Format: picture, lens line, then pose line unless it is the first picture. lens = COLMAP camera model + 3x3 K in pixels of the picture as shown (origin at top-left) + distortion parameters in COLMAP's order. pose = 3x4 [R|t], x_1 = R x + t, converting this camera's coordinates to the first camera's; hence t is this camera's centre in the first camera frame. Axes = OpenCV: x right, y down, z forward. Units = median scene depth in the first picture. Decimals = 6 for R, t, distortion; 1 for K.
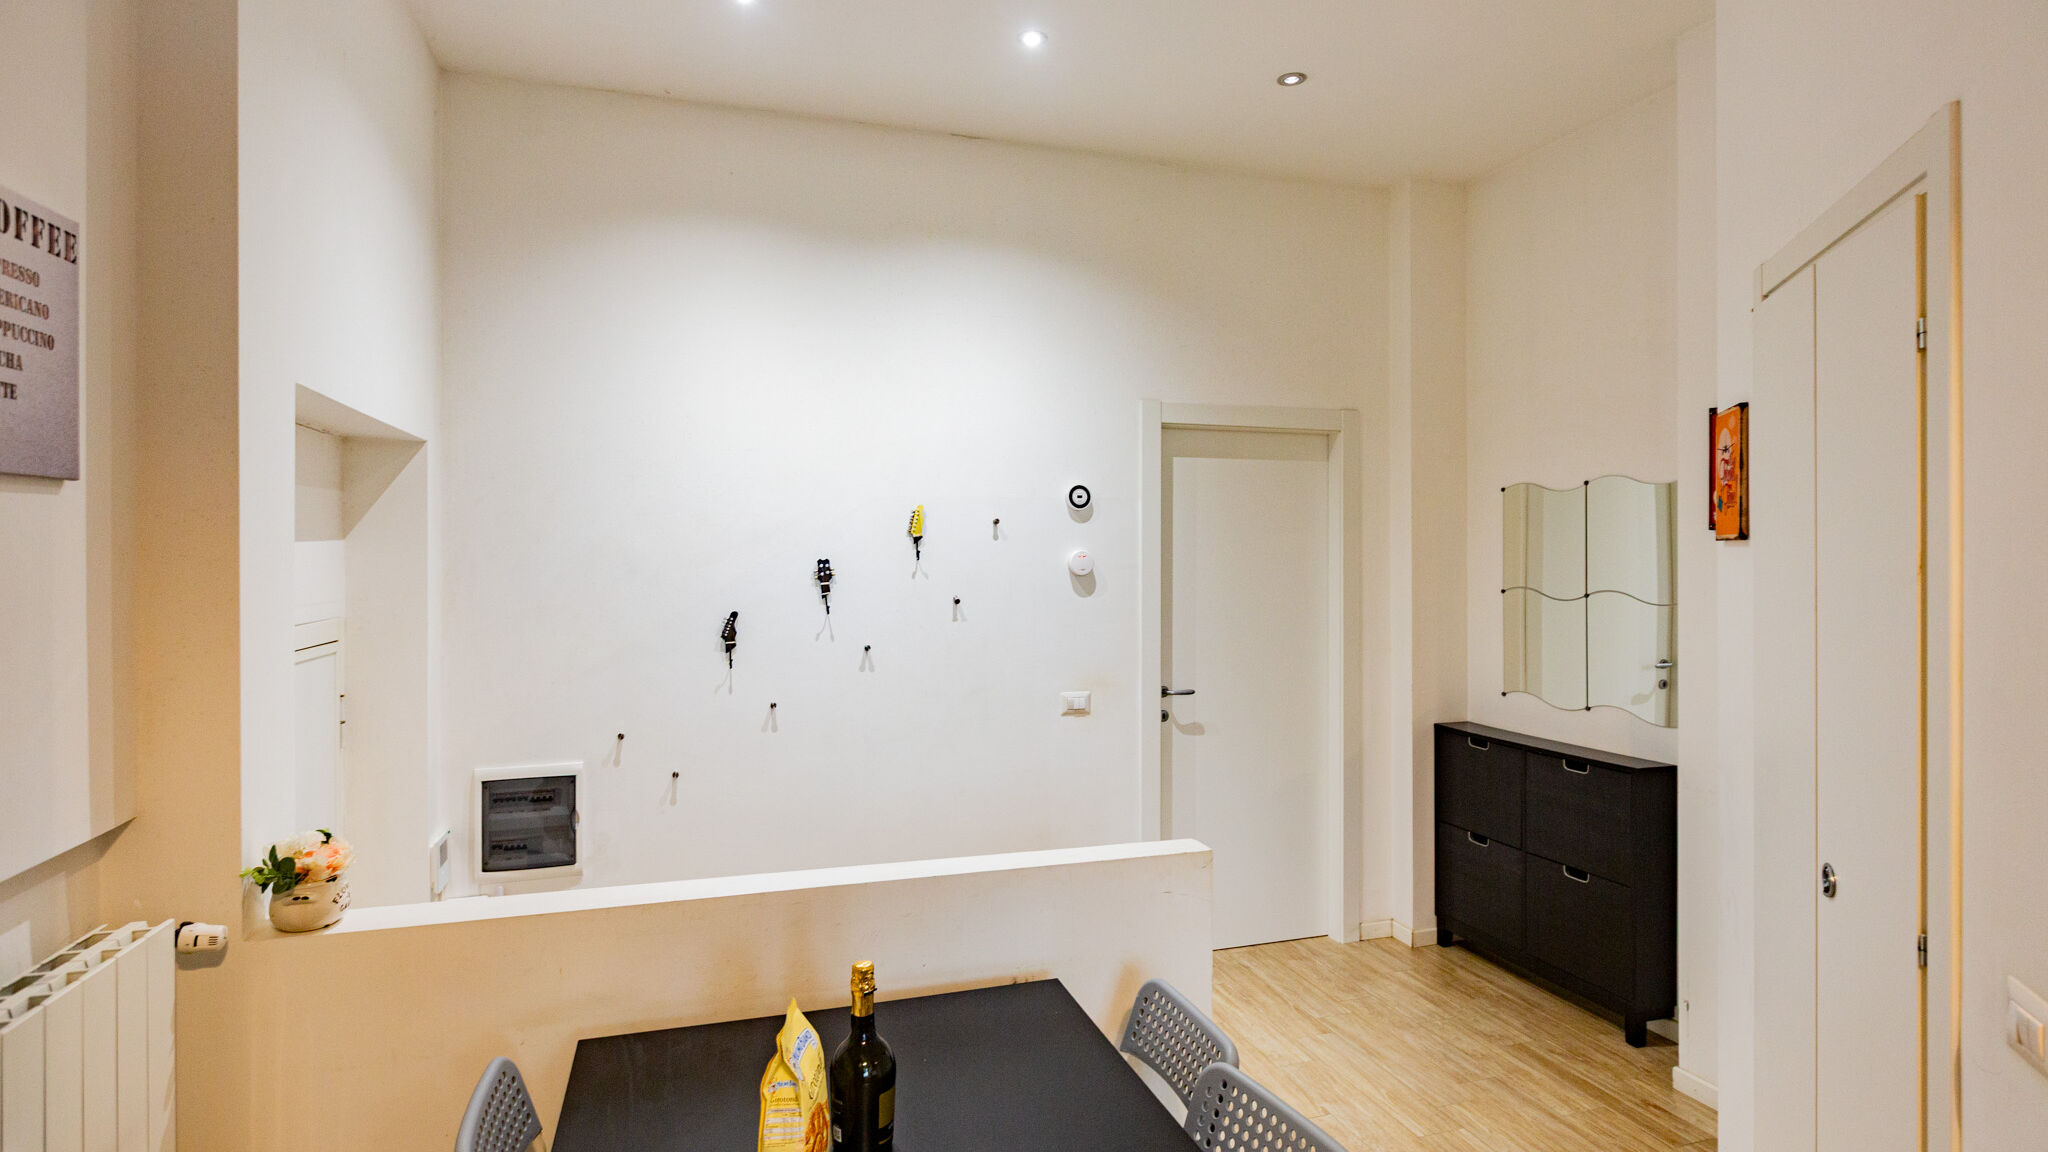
lens RADIAL K [[1047.6, 0, 1019.6], [0, 1047.6, 554.6], [0, 0, 1]] dist [0.004420, 0.001281]
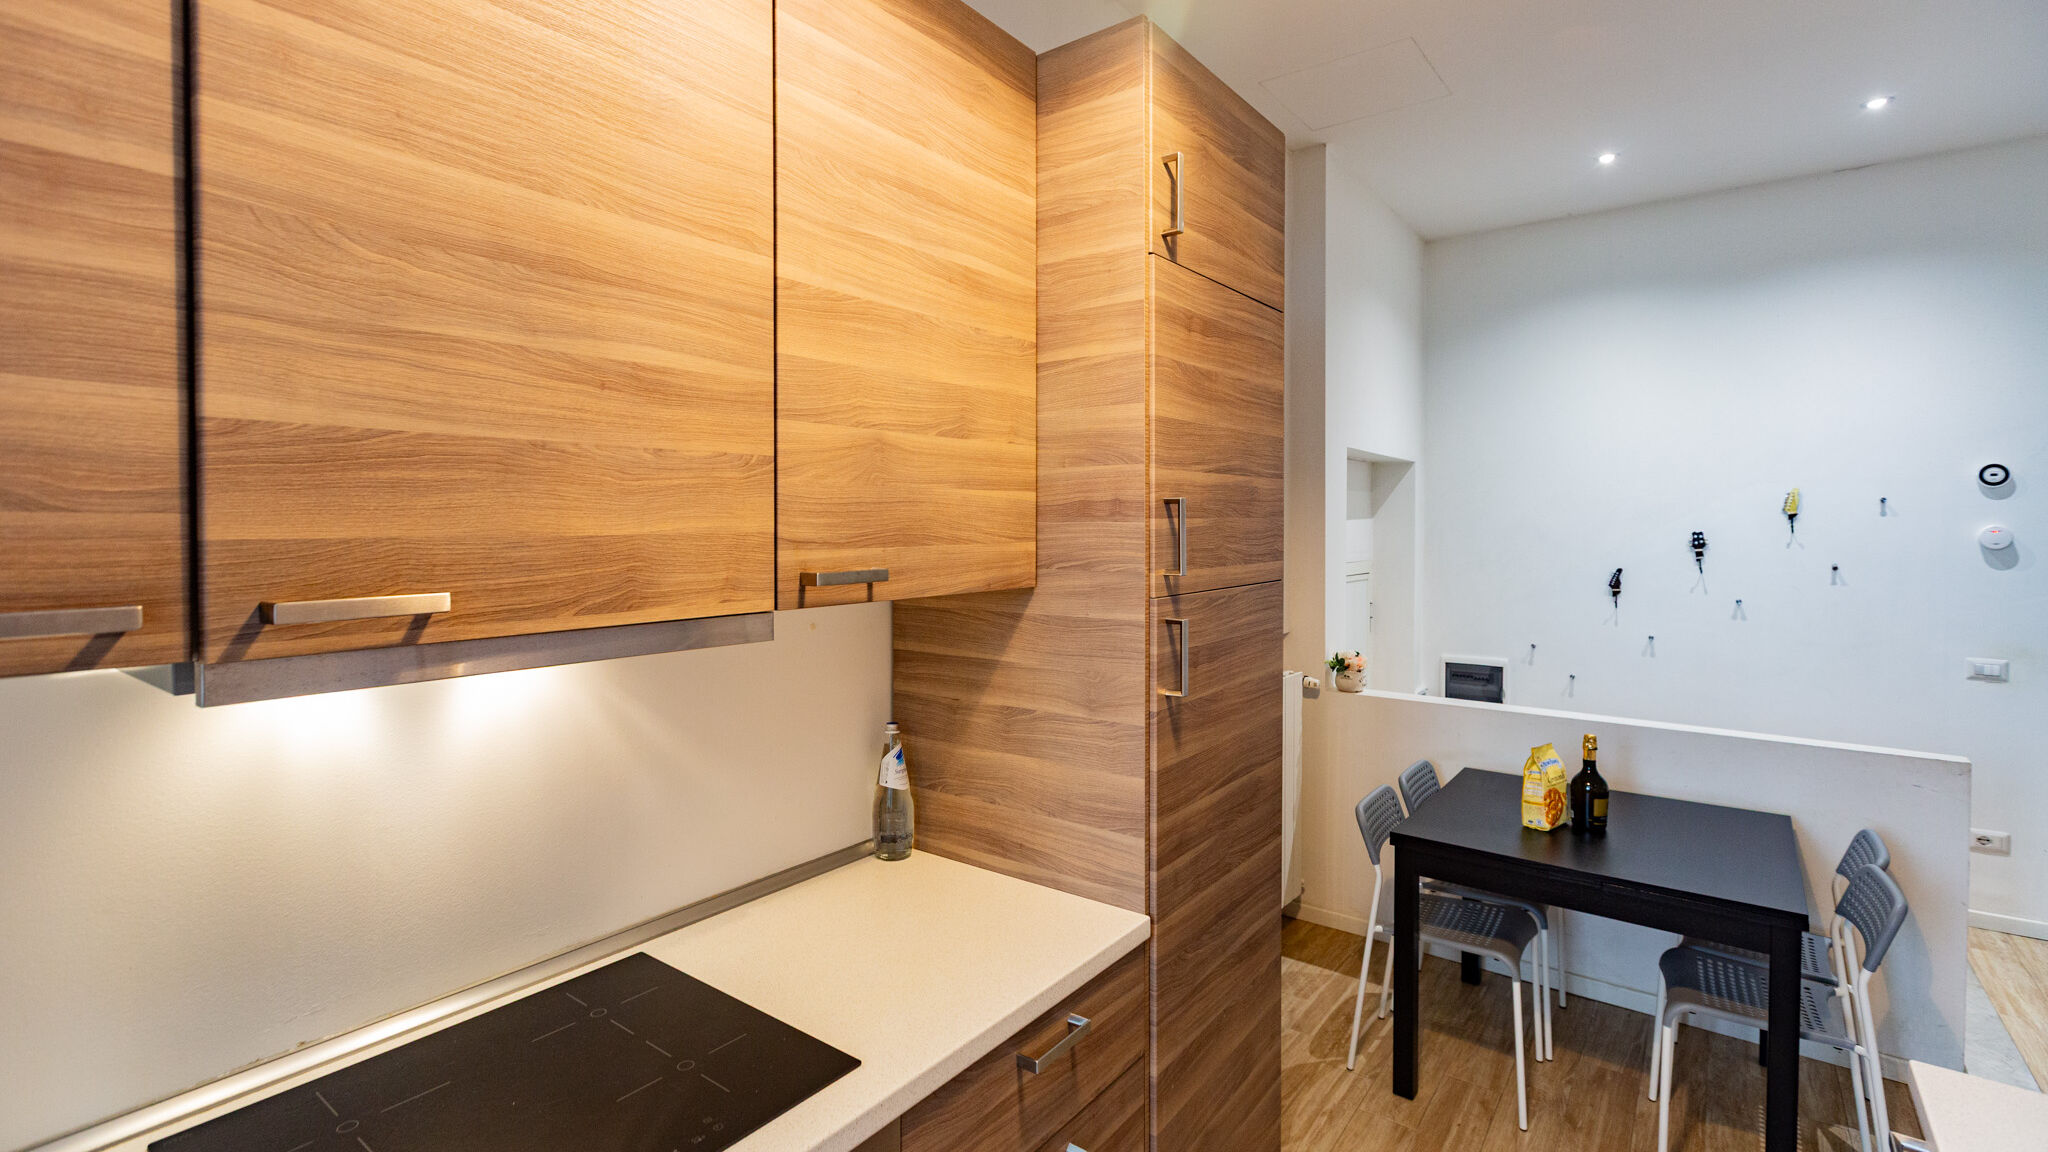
lens RADIAL K [[941.6, 0, 1028.8], [0, 941.6, 536.2], [0, 0, 1]] dist [0.000482, -0.000091]
pose [[0.587374, 0.011832, -0.809229, 0.285358], [-0.005977, 0.999929, 0.010281, 0.003142], [0.809294, -0.001202, 0.587403, -0.386375]]
